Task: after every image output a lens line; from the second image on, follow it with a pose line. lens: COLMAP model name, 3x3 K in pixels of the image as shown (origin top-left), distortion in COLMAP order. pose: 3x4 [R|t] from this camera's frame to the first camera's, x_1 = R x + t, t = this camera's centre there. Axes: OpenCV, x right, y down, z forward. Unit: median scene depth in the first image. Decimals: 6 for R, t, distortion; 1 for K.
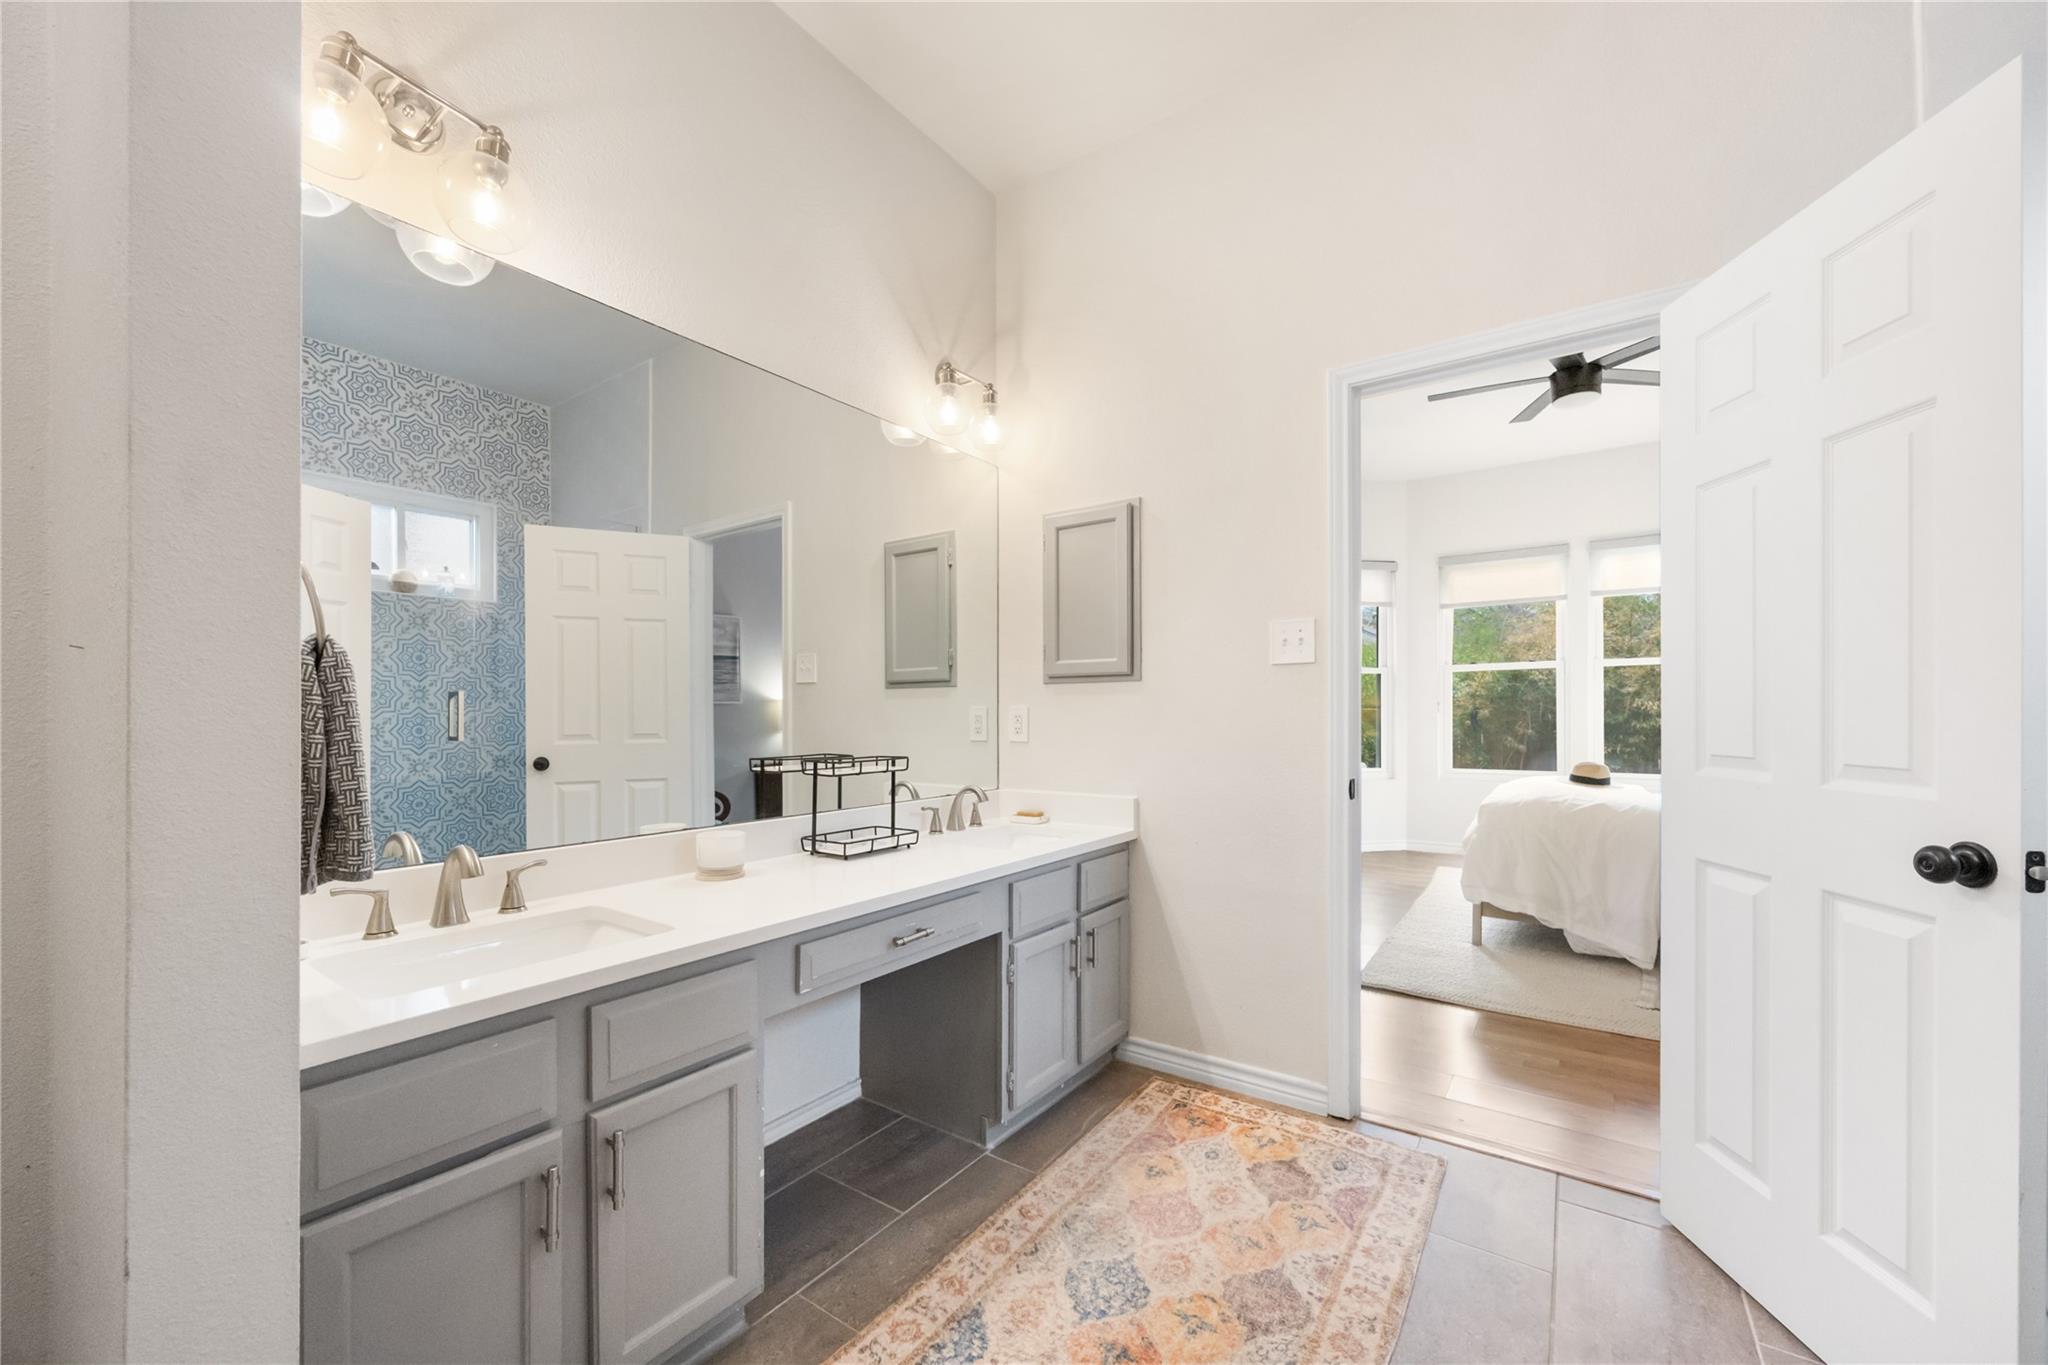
lens RADIAL K [[789.3, 0, 1026.4], [0, 789.3, 710.5], [0, 0, 1]] dist [-0.000574, -0.000009]
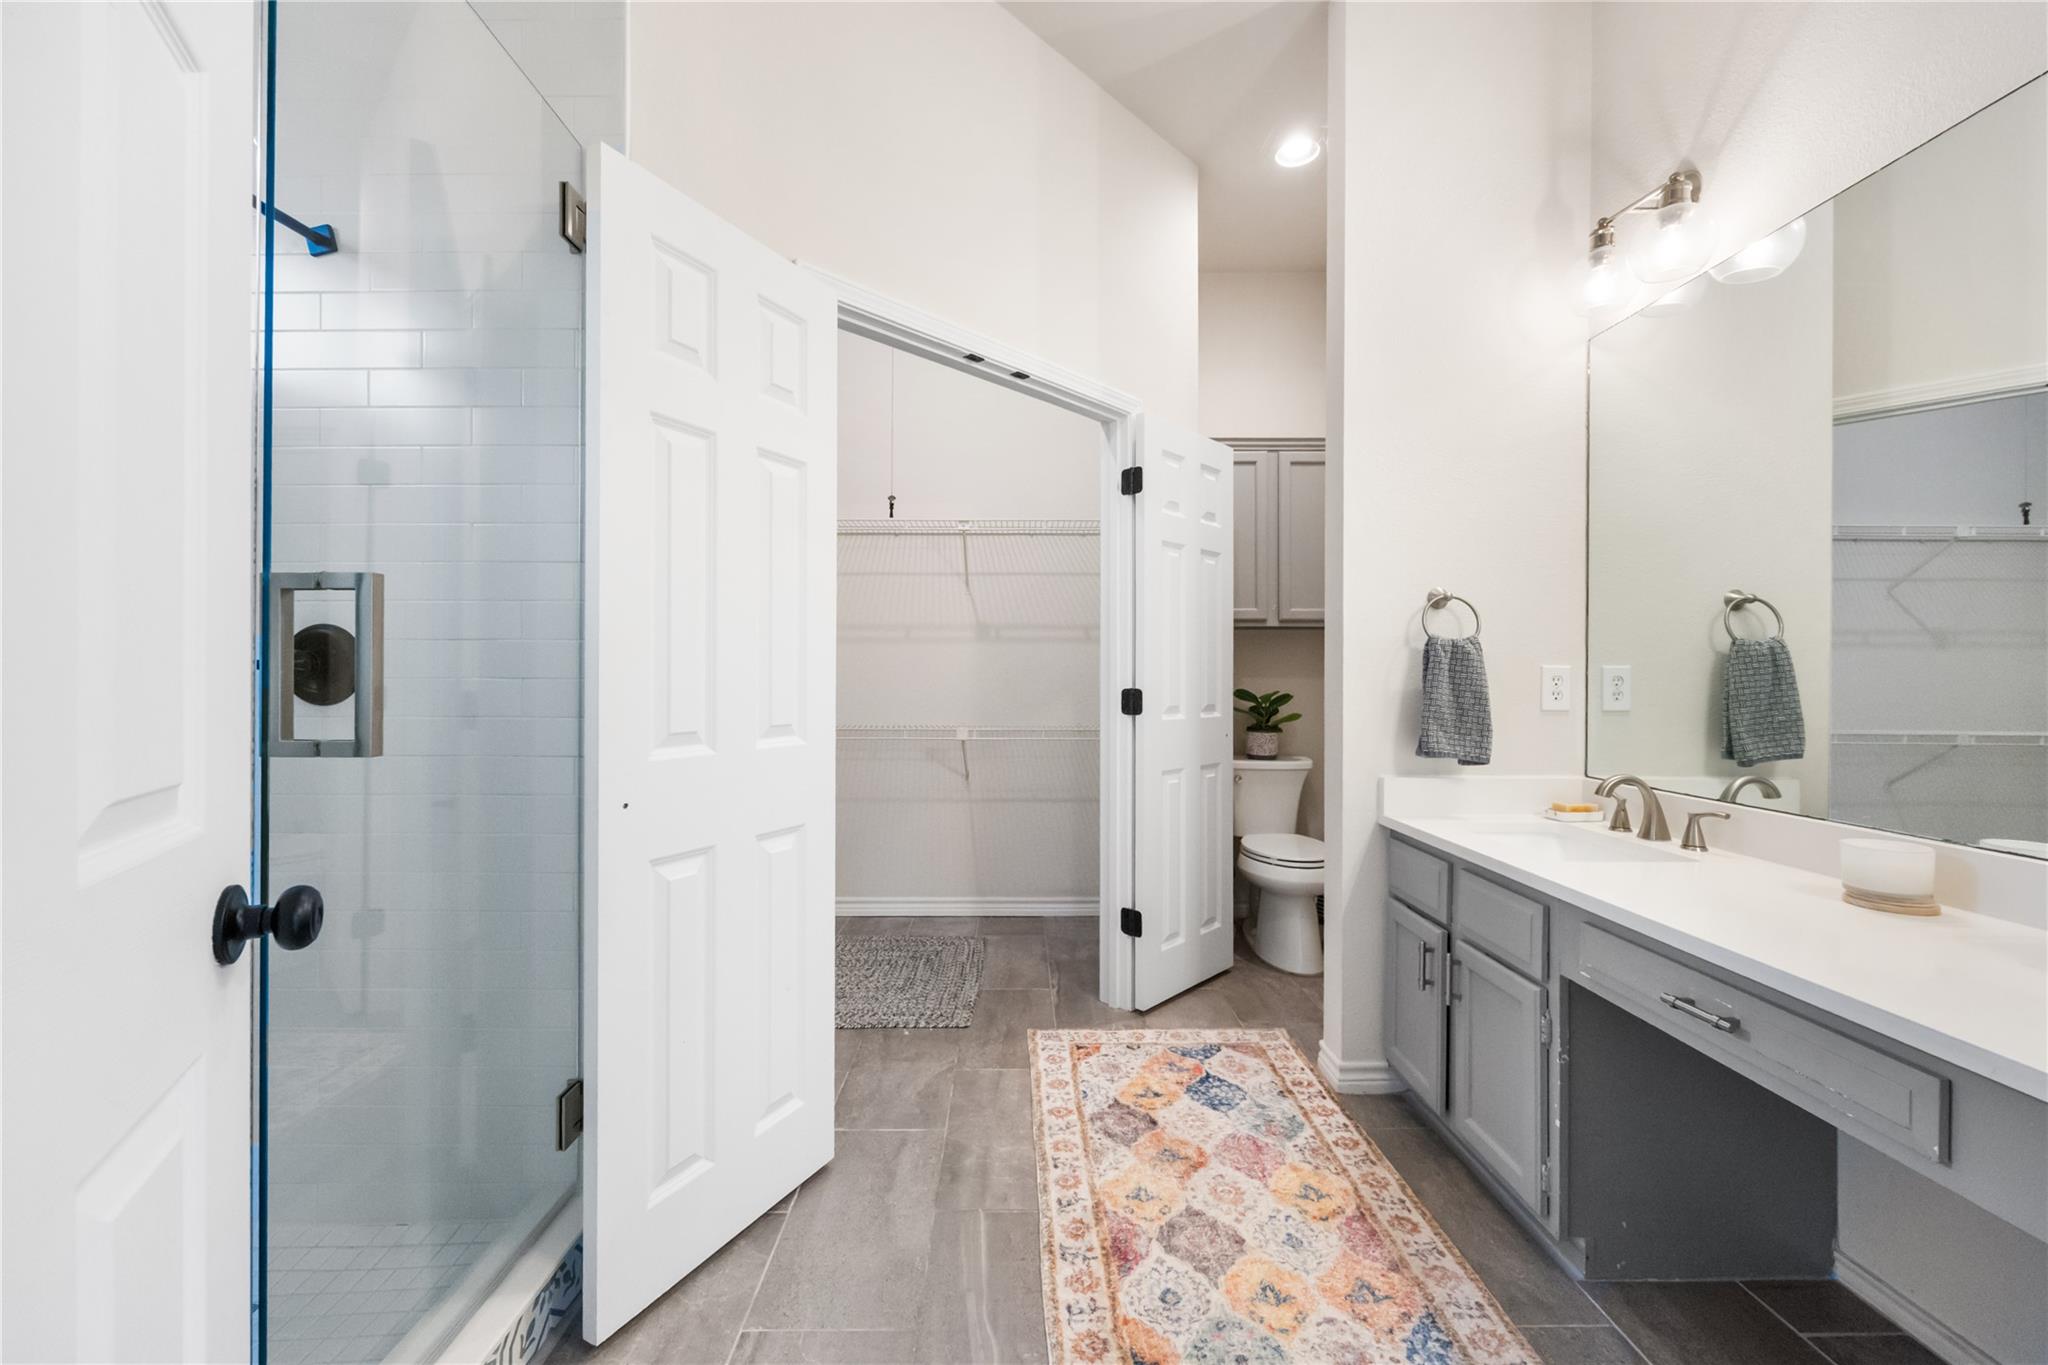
lens RADIAL K [[815.4, 0, 1024.0], [0, 815.4, 682.5], [0, 0, 1]] dist [-0.007469, 0.000066]
pose [[-0.812992, -0.013262, -0.582124, 0.871882], [-0.022316, 0.999716, 0.008392, 0.019118], [0.581847, 0.019813, -0.813057, 1.408999]]
